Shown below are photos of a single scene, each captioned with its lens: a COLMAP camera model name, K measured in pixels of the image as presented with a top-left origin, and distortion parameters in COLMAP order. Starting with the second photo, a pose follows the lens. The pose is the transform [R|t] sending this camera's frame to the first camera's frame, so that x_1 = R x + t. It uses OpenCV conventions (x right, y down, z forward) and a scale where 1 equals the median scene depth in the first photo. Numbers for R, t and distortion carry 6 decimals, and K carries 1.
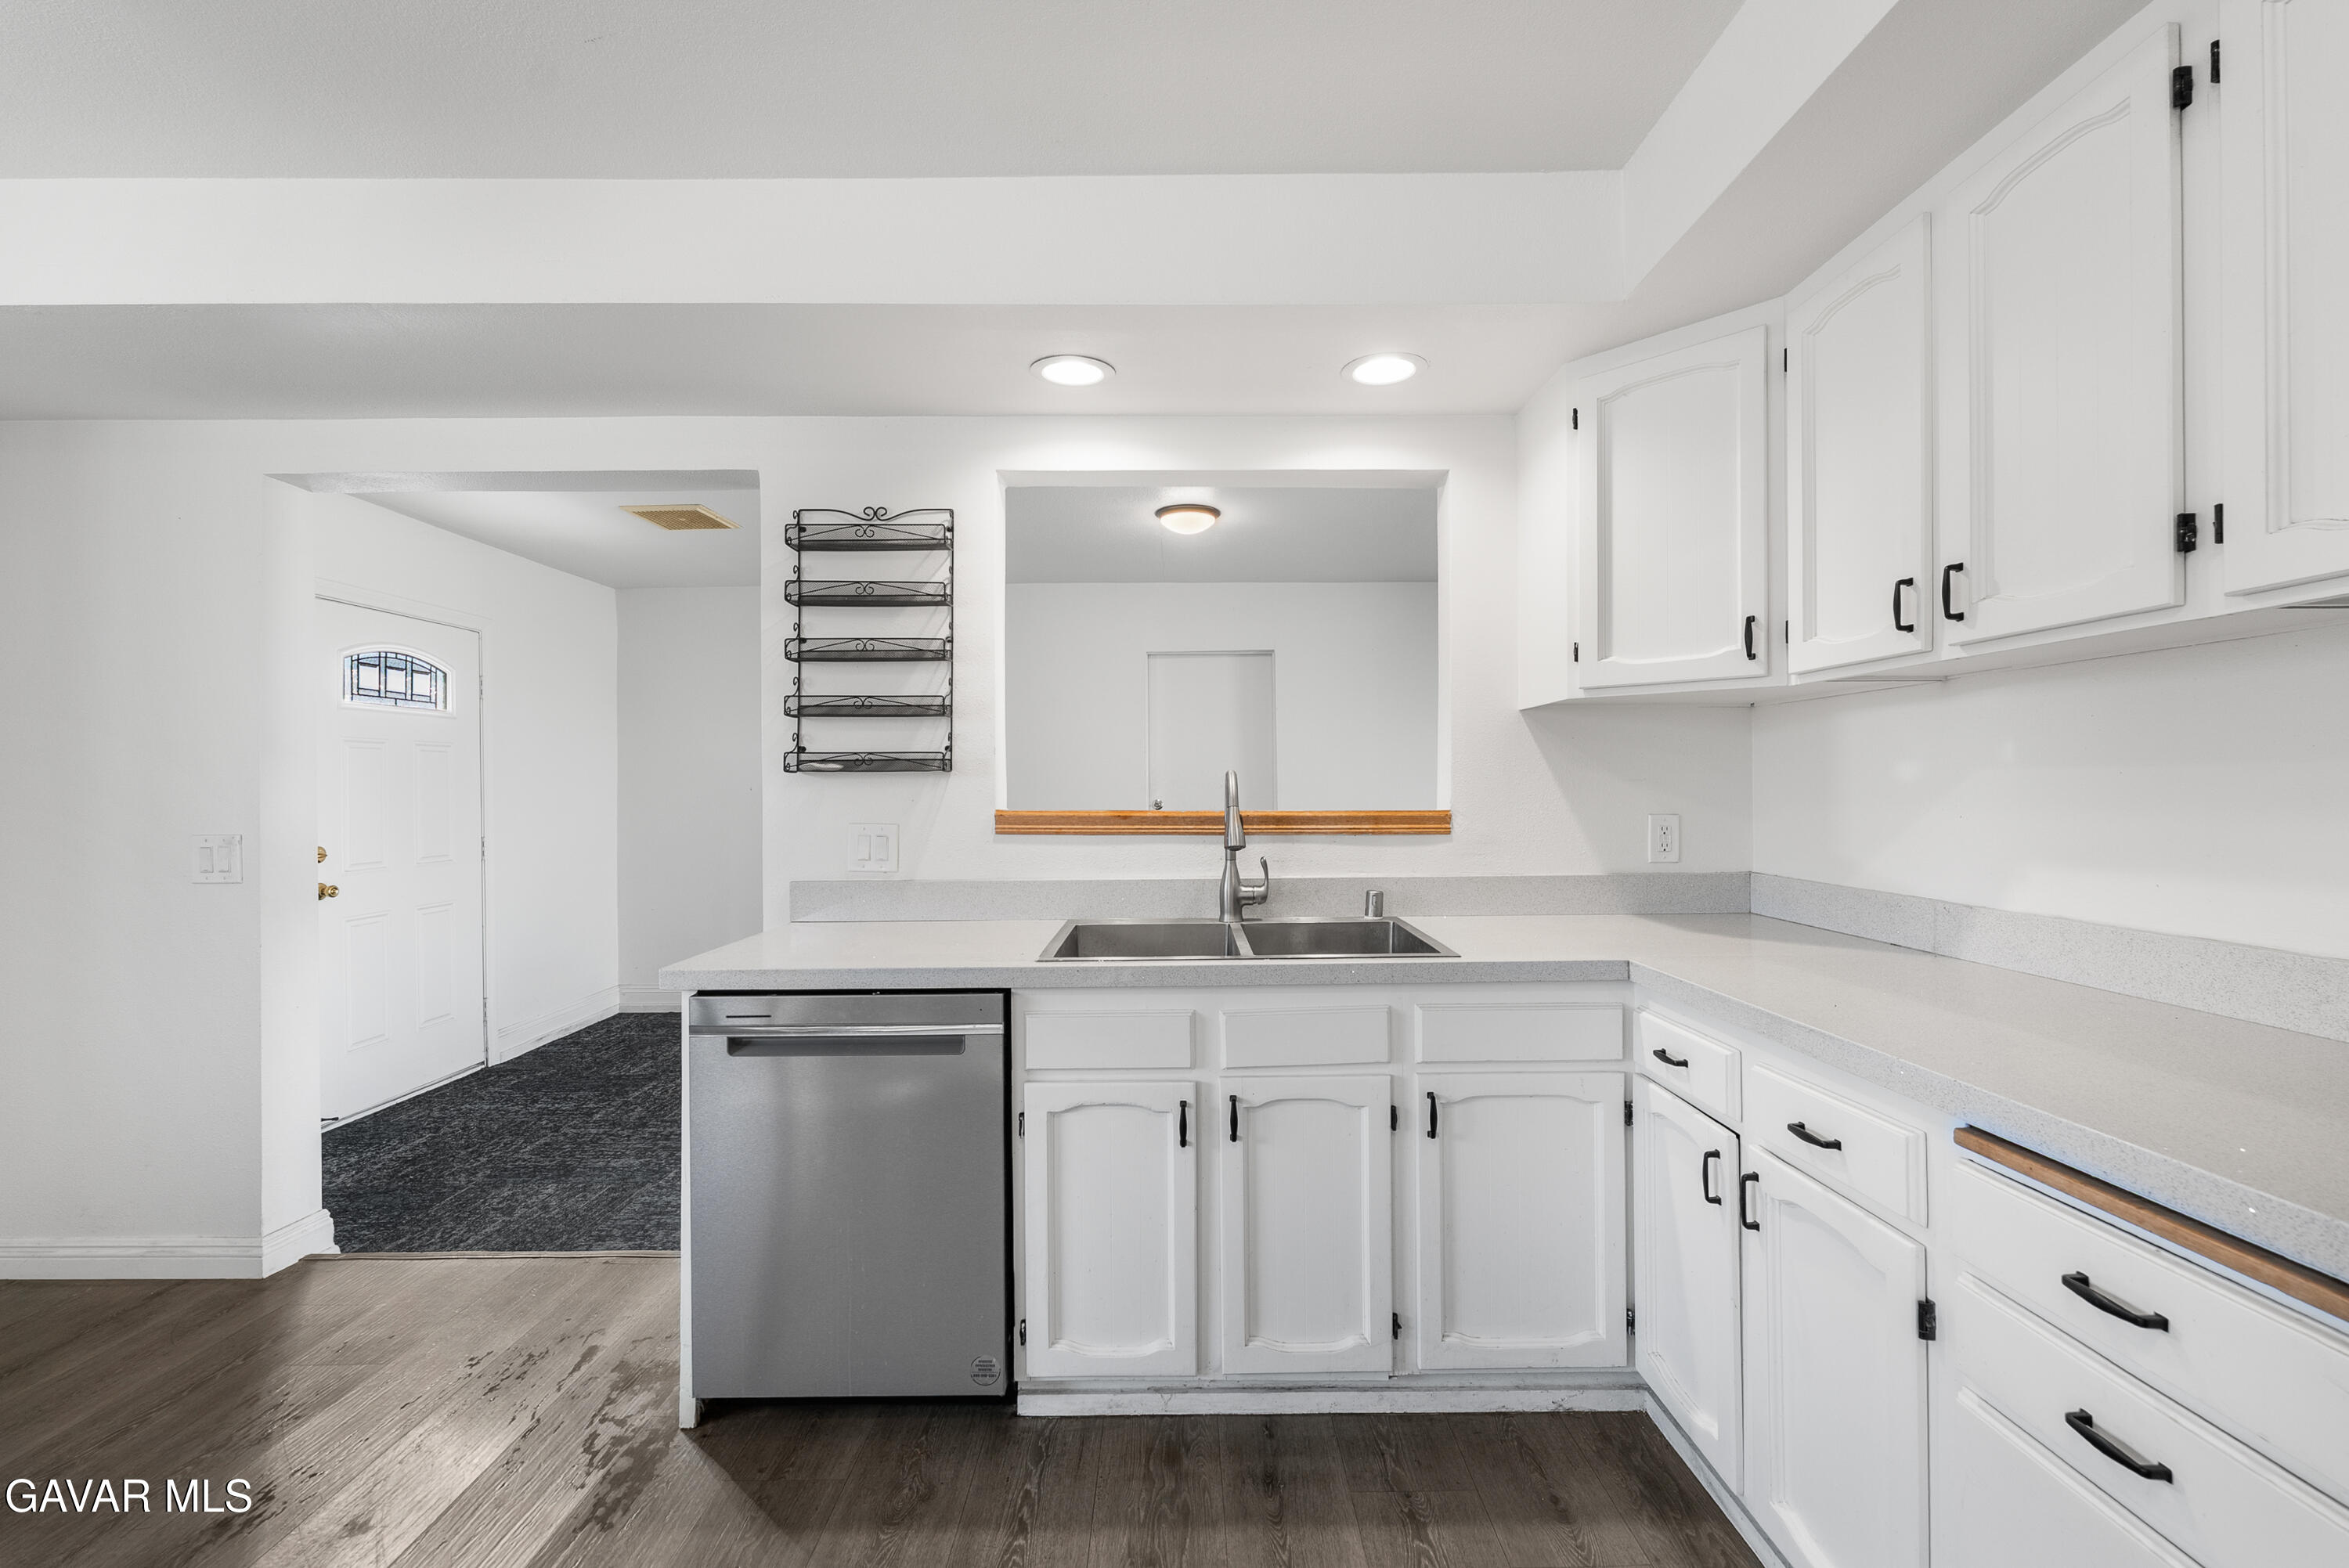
lens RADIAL K [[956.4, 0, 1177.6], [0, 956.4, 790.9], [0, 0, 1]] dist [-0.001068, -0.000297]
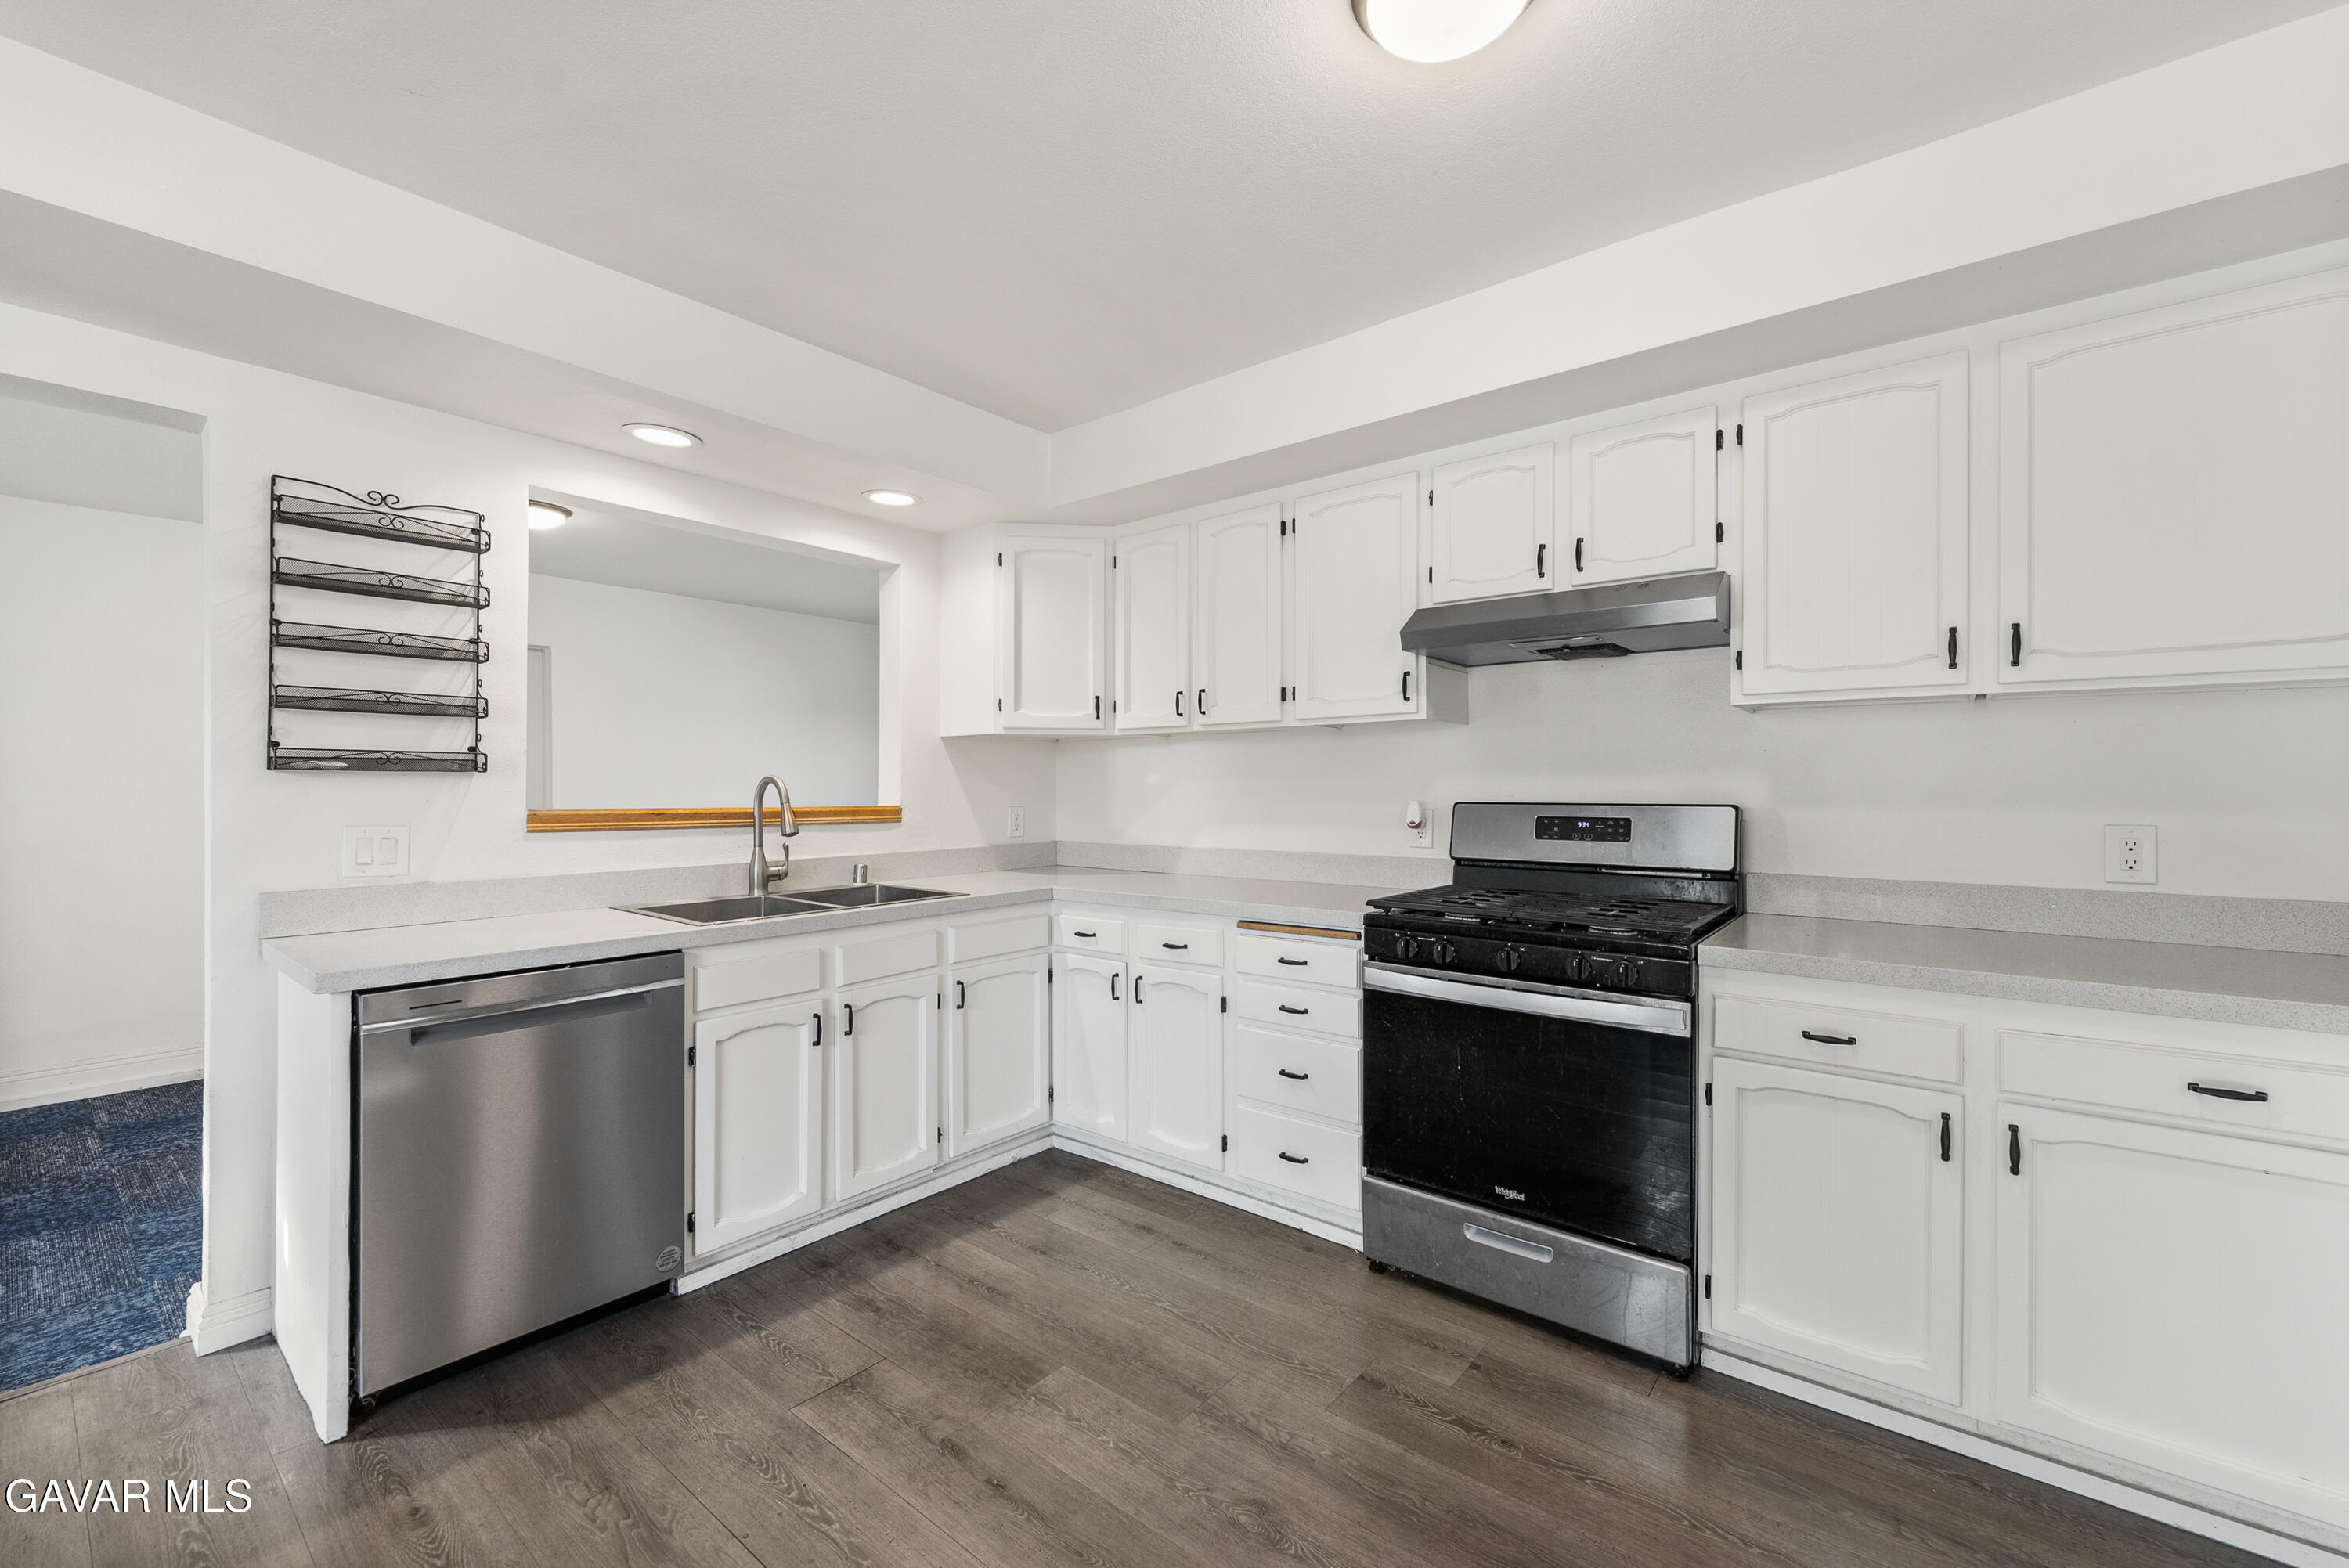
lens RADIAL K [[956.4, 0, 1177.6], [0, 956.4, 790.9], [0, 0, 1]] dist [-0.001068, -0.000297]
pose [[0.636983, 0.001105, 0.770877, -0.647639], [0.001060, 0.999997, -0.002309, 0.003923], [-0.770877, 0.002287, 0.636980, -0.259729]]
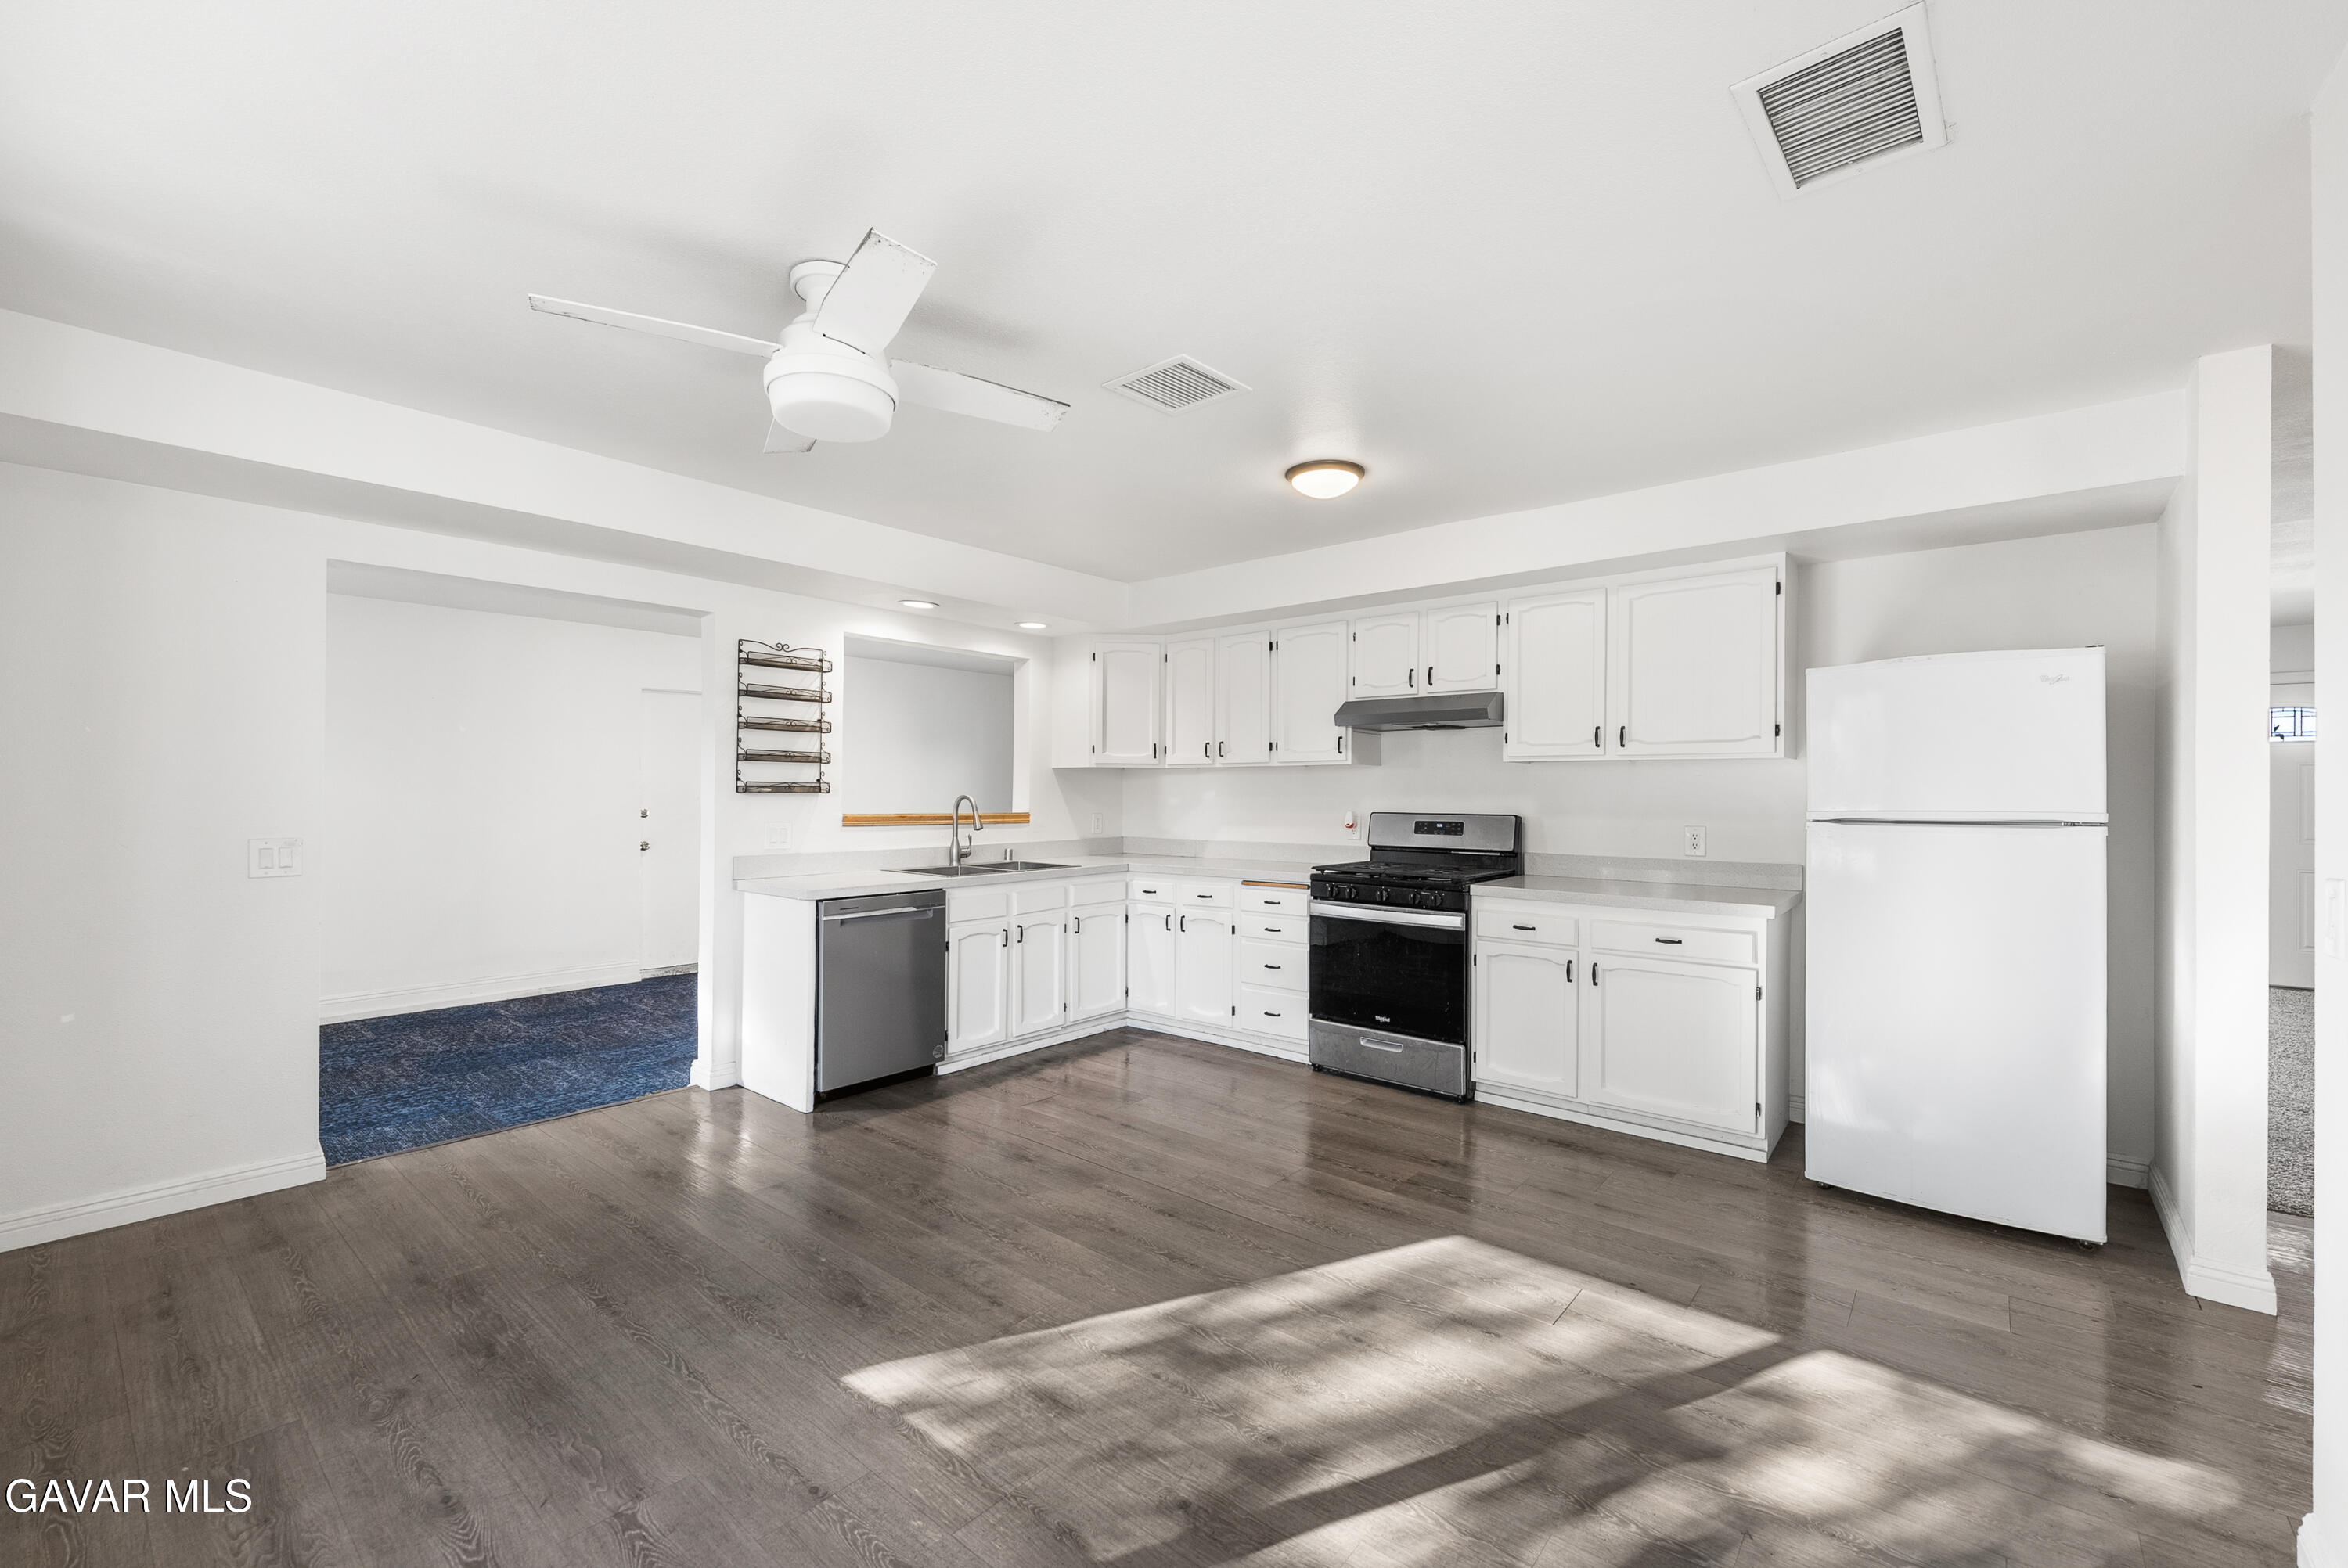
lens RADIAL K [[969.6, 0, 1171.1], [0, 969.6, 796.5], [0, 0, 1]] dist [-0.000500, -0.000069]
pose [[0.656268, 0.004735, 0.754513, -1.425705], [-0.003715, 0.999988, -0.003044, -0.011872], [-0.754519, -0.000805, 0.656278, -0.867163]]
